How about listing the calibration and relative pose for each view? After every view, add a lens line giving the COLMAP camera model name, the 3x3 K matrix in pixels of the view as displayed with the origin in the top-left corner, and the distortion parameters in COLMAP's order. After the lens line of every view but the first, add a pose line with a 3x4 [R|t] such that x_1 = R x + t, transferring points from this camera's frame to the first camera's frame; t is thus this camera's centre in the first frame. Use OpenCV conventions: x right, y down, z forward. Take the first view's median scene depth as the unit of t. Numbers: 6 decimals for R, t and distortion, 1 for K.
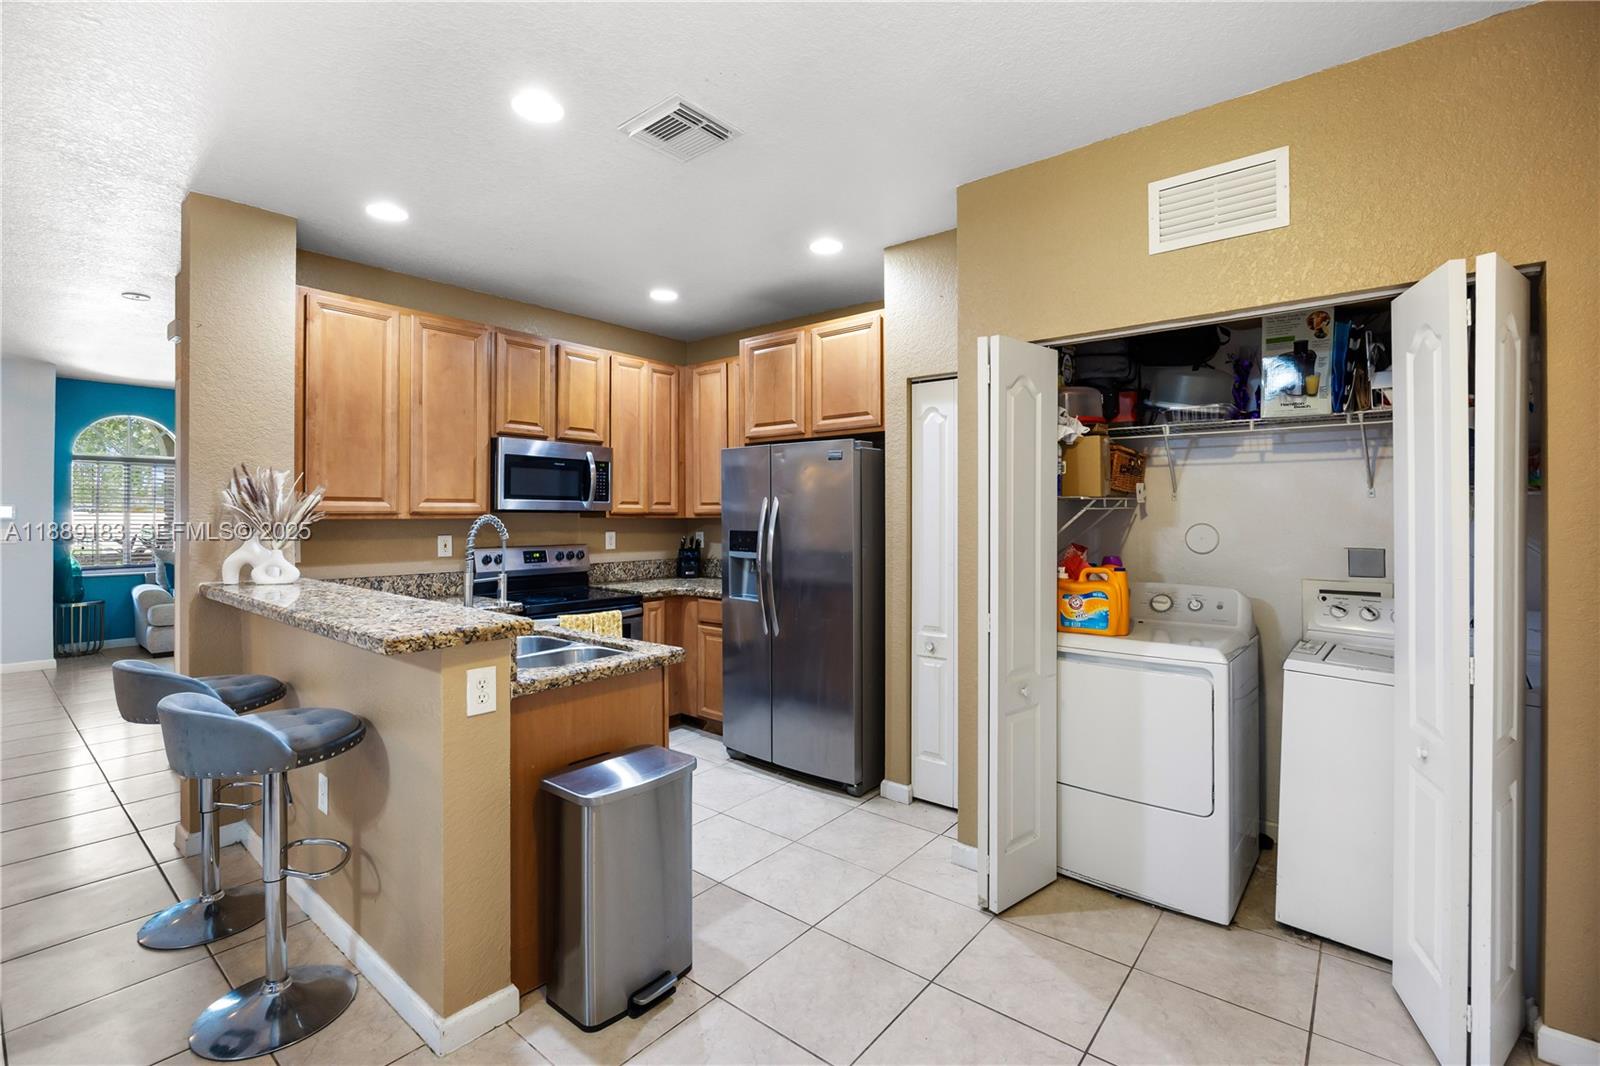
lens RADIAL K [[734.6, 0, 800.8], [0, 734.6, 539.1], [0, 0, 1]] dist [-0.003056, -0.000375]
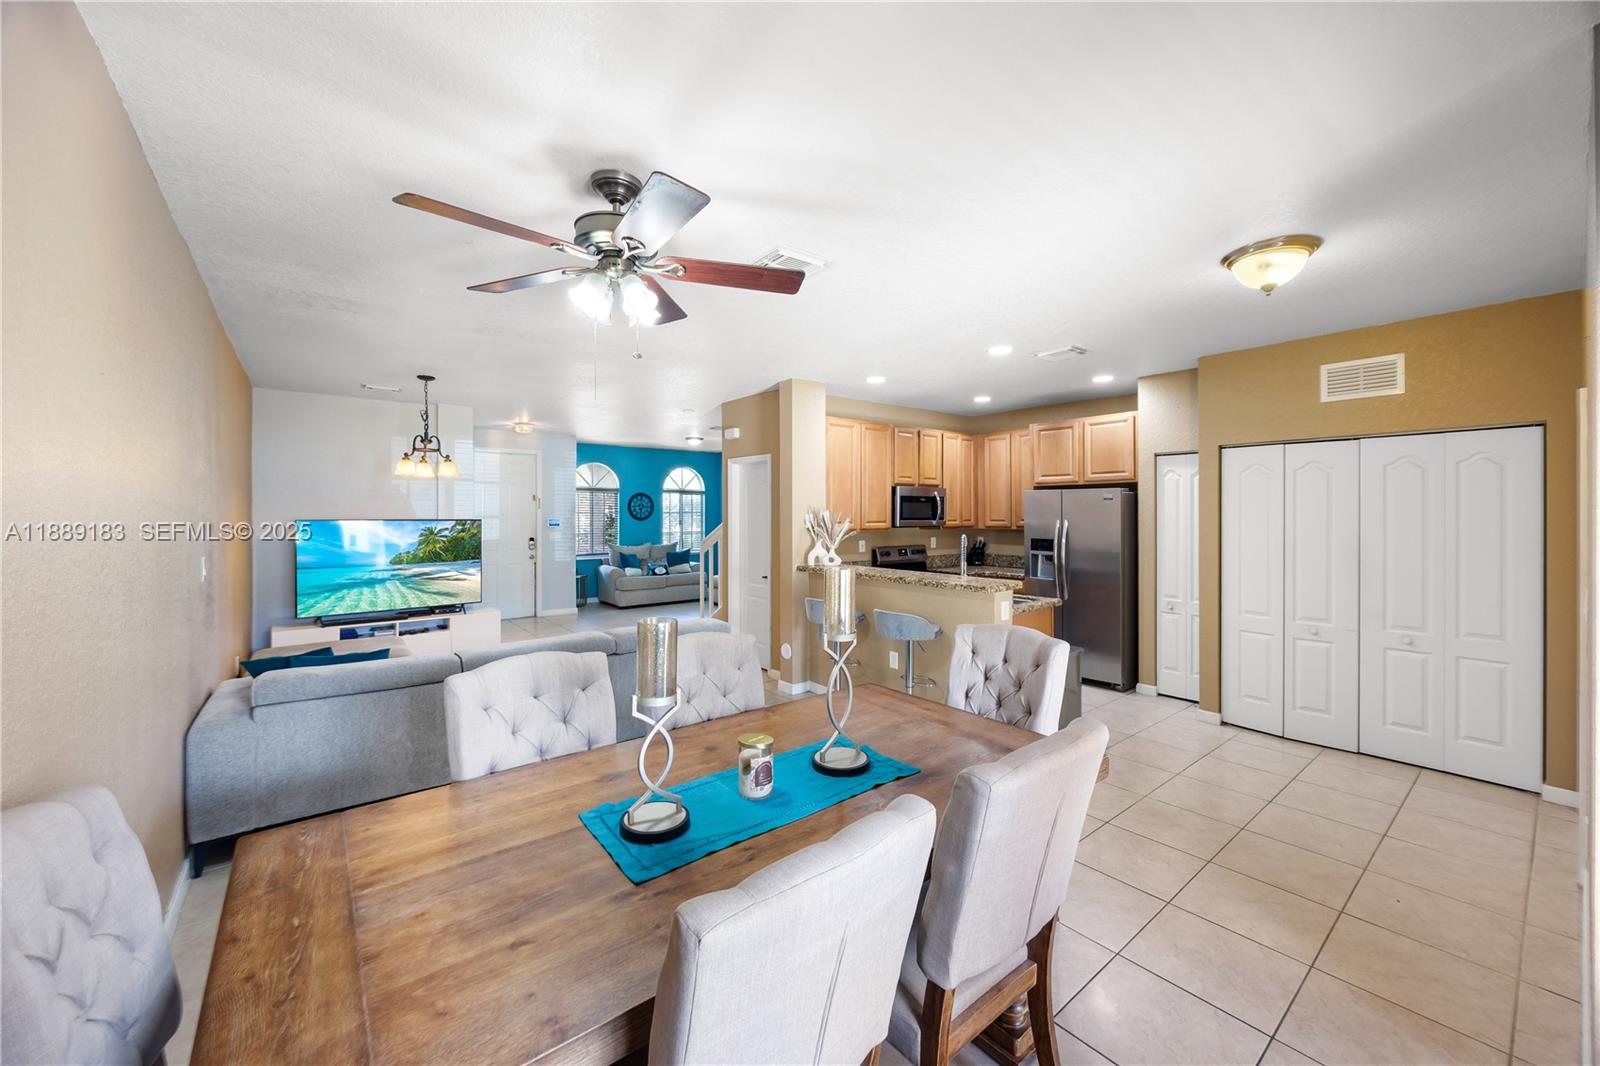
lens RADIAL K [[621.3, 0, 807.6], [0, 621.3, 533.3], [0, 0, 1]] dist [-0.001267, 0.000084]
pose [[0.977946, 0.002355, -0.208844, -0.307017], [-0.001976, 0.999996, 0.002020, -0.026001], [0.208848, -0.001563, 0.977947, -0.535534]]
